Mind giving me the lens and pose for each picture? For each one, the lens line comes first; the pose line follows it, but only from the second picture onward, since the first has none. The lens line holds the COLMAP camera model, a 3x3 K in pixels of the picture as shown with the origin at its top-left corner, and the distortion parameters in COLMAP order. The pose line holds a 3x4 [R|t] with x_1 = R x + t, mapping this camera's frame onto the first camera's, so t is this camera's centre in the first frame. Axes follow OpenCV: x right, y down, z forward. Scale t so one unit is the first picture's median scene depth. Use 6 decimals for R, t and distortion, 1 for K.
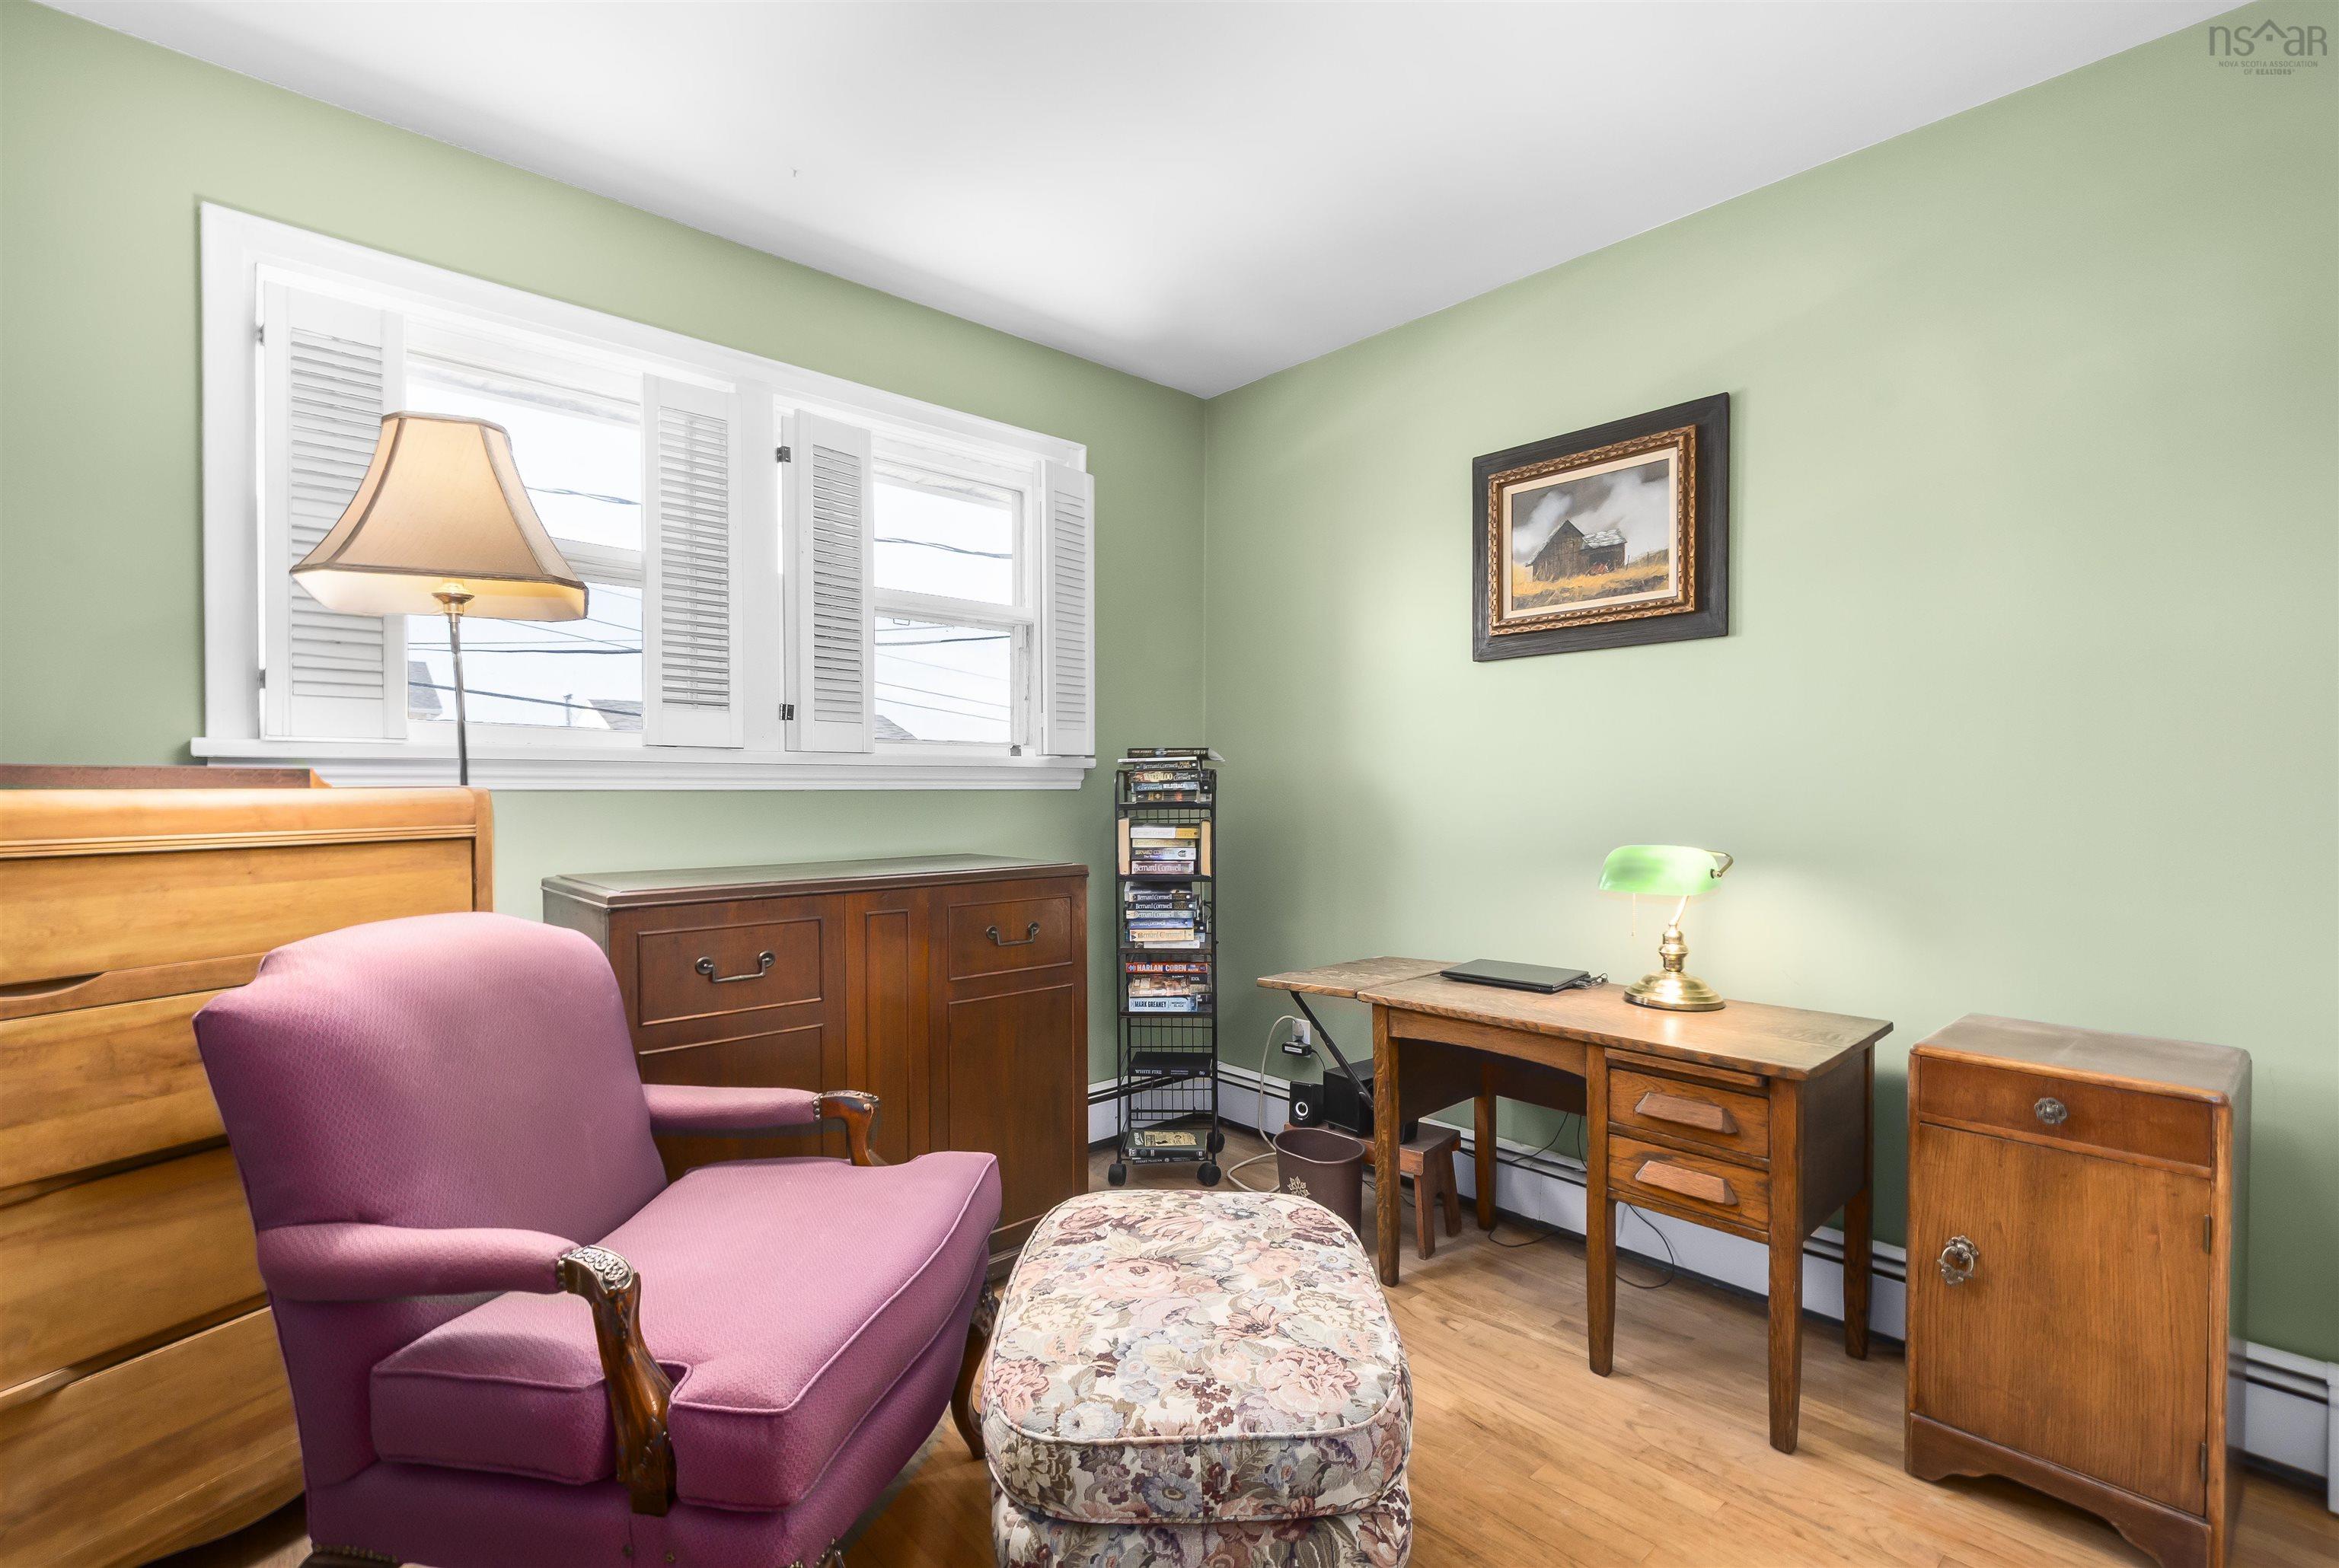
lens RADIAL K [[1053.7, 0, 1172.1], [0, 1053.7, 792.9], [0, 0, 1]] dist [0.002554, -0.003818]
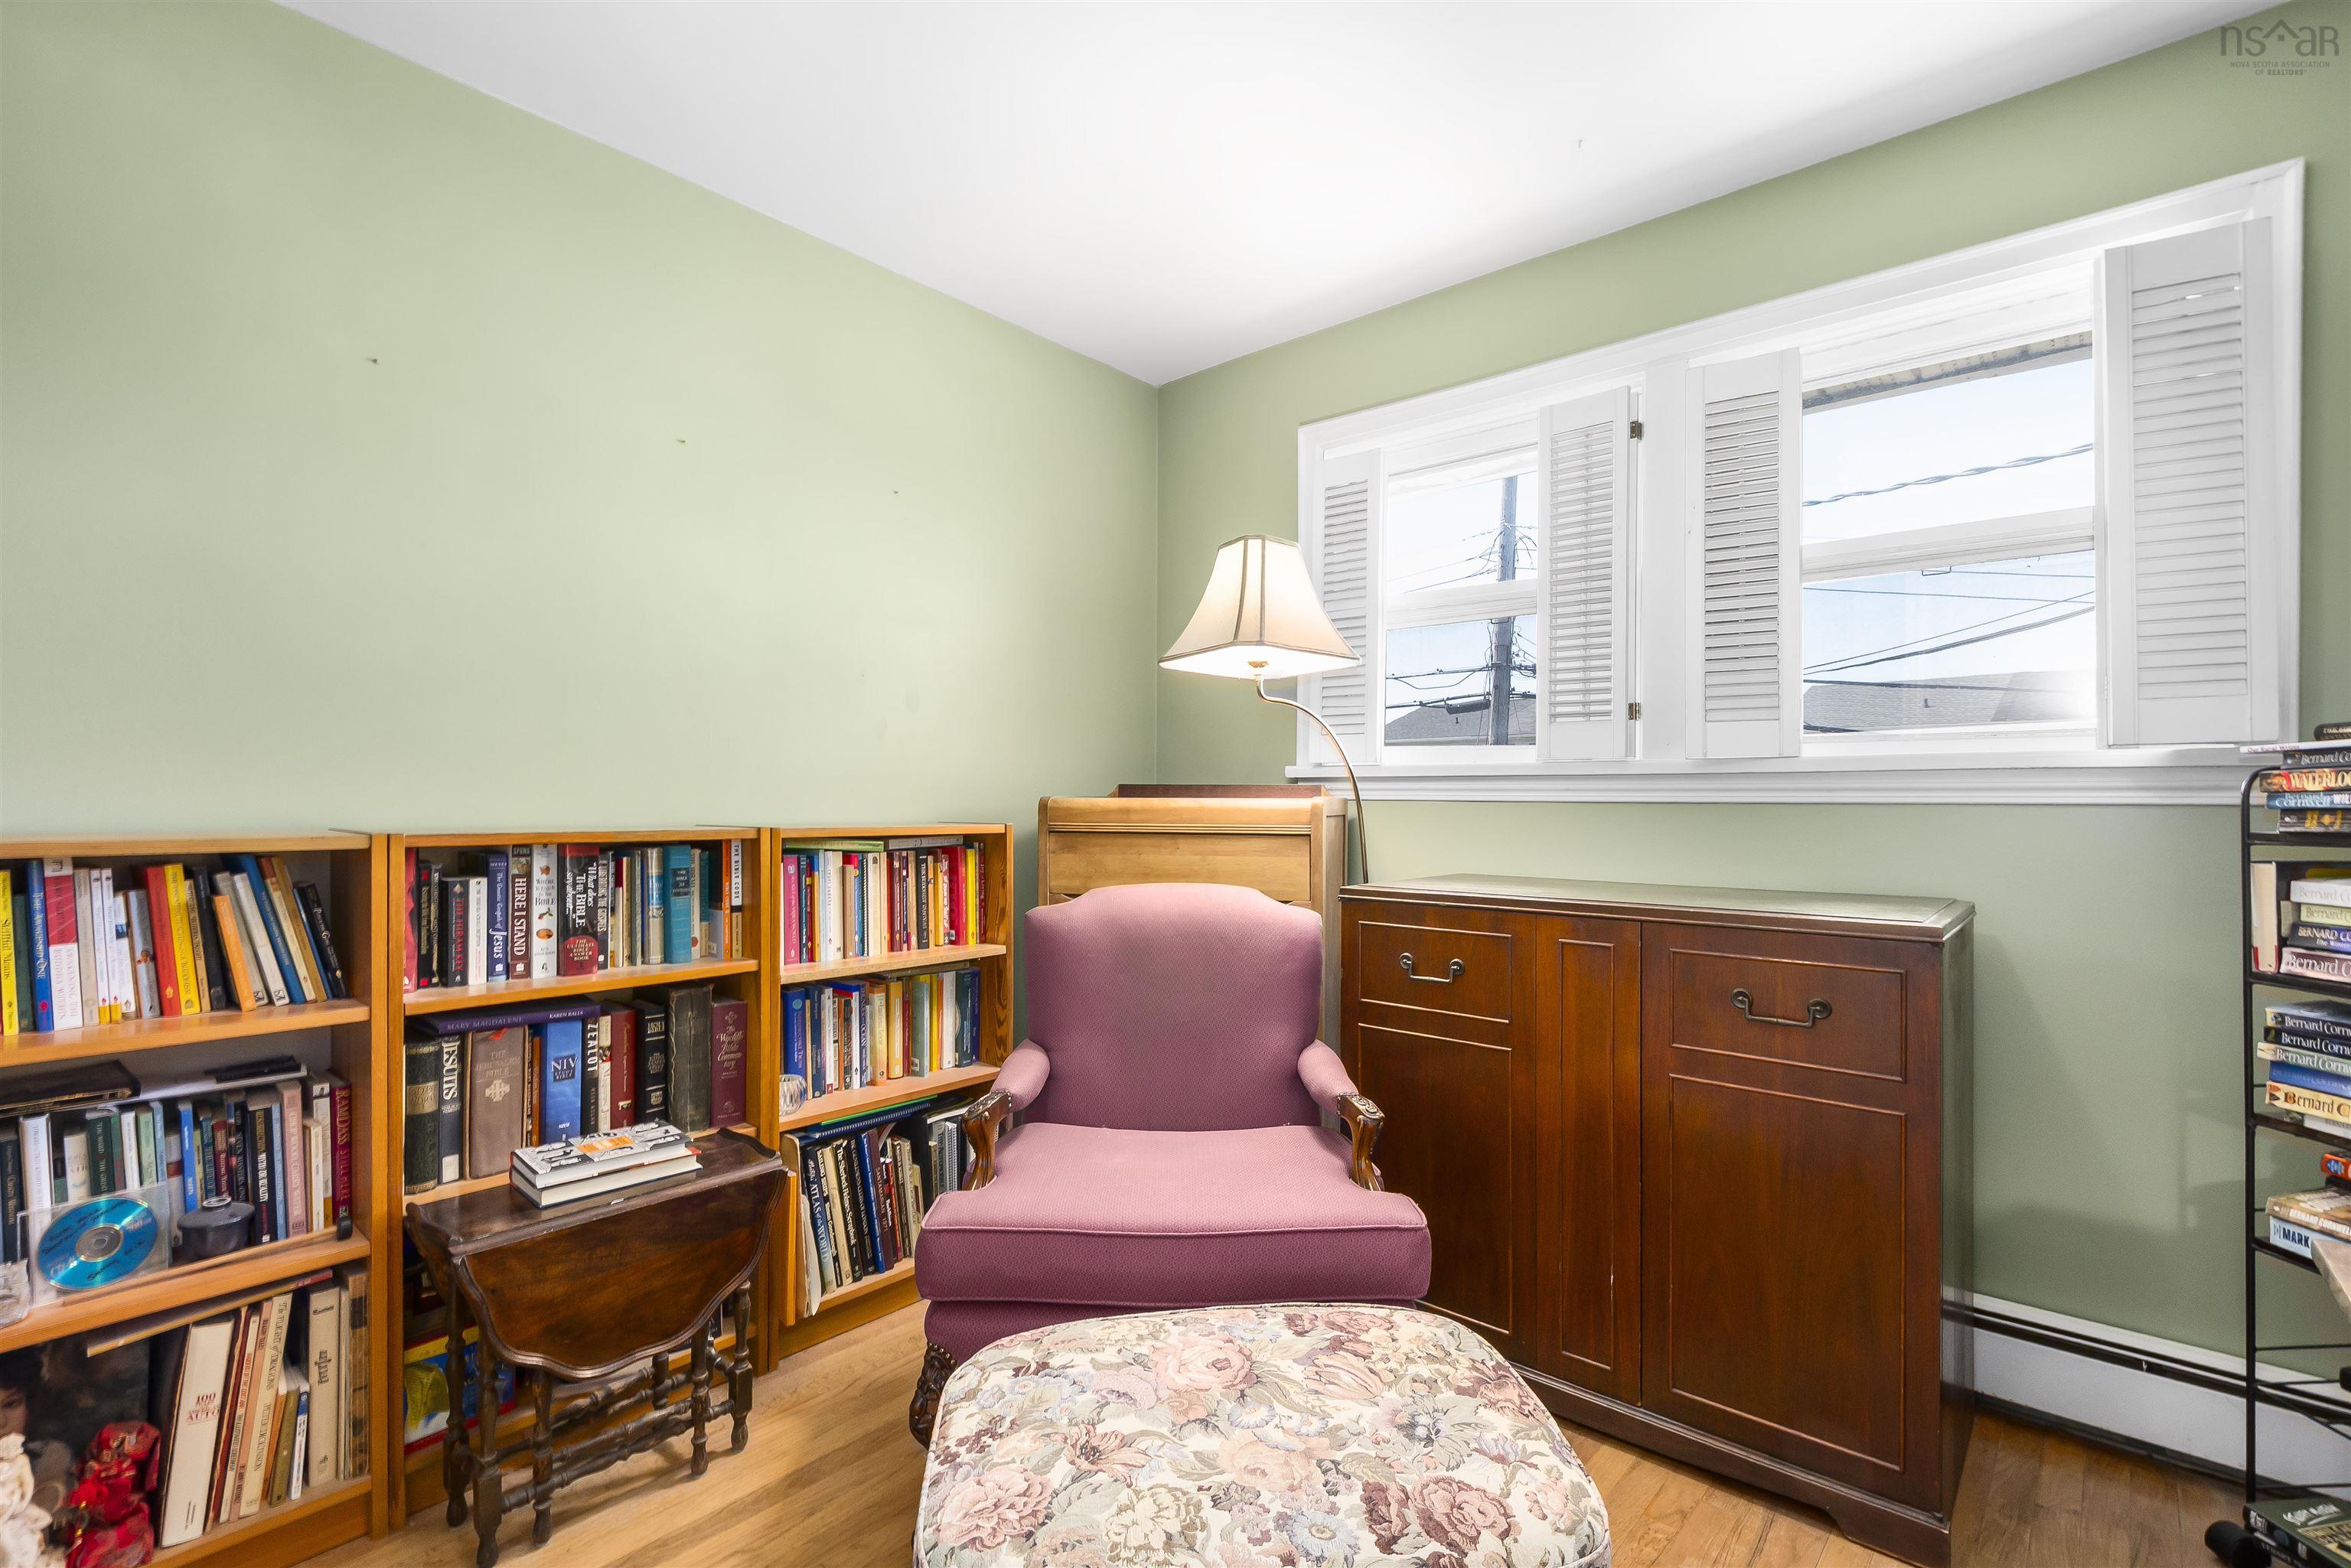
lens RADIAL K [[1058.1, 0, 1235.0], [0, 1058.1, 791.9], [0, 0, 1]] dist [0.005752, -0.005481]
pose [[0.128629, 0.000649, -0.991693, 0.459773], [-0.005959, 0.999982, -0.000119, -0.007935], [0.991675, 0.005924, 0.128630, 0.498664]]
